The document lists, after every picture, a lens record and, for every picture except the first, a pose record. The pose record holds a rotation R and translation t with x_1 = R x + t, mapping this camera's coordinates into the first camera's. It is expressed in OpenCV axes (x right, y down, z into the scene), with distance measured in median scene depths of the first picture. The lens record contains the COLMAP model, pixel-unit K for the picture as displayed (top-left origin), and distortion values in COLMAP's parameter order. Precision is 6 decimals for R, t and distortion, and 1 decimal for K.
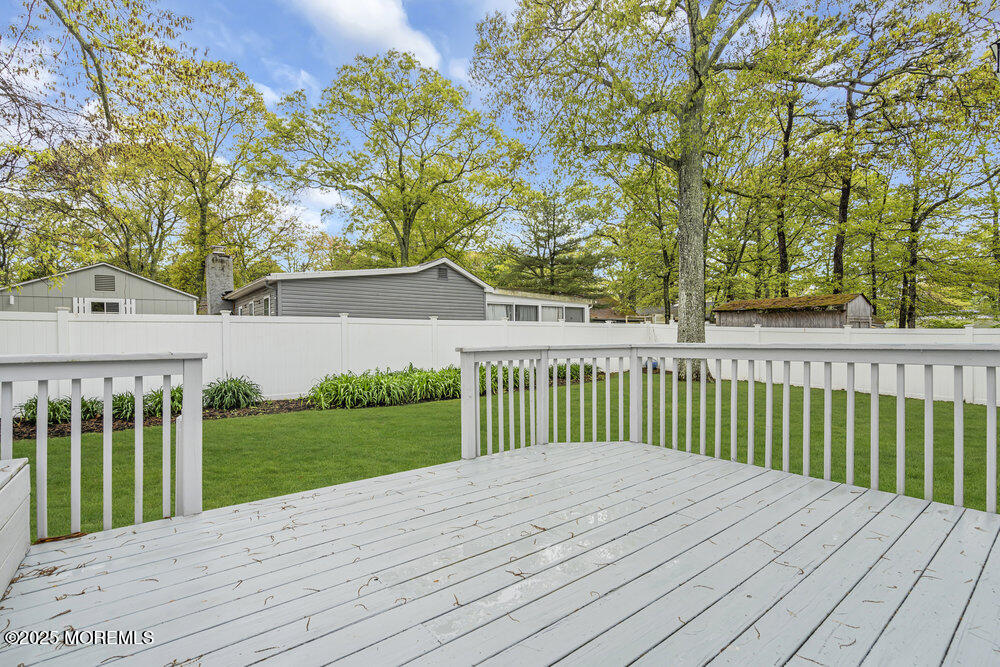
lens RADIAL K [[457.0, 0, 500.0], [0, 457.0, 333.5], [0, 0, 1]] dist [-0.028321, 0.000387]
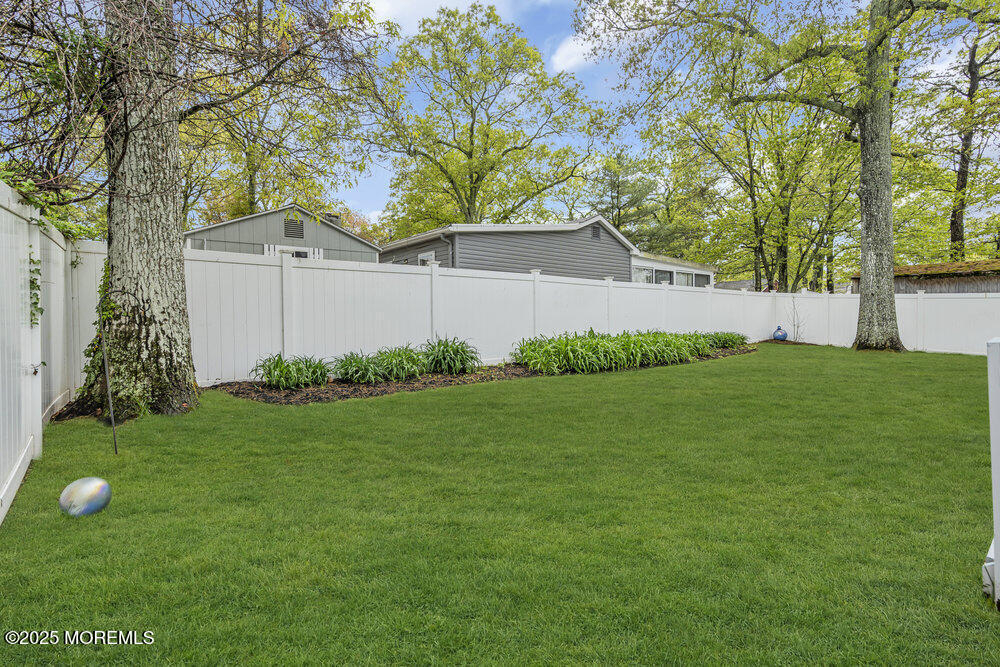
lens RADIAL K [[457.0, 0, 500.0], [0, 457.0, 333.5], [0, 0, 1]] dist [-0.028321, 0.000387]
pose [[0.999987, -0.001238, 0.004869, -0.305471], [0.001052, 0.999276, 0.038025, 0.033132], [-0.004913, -0.038019, 0.999265, 0.081177]]
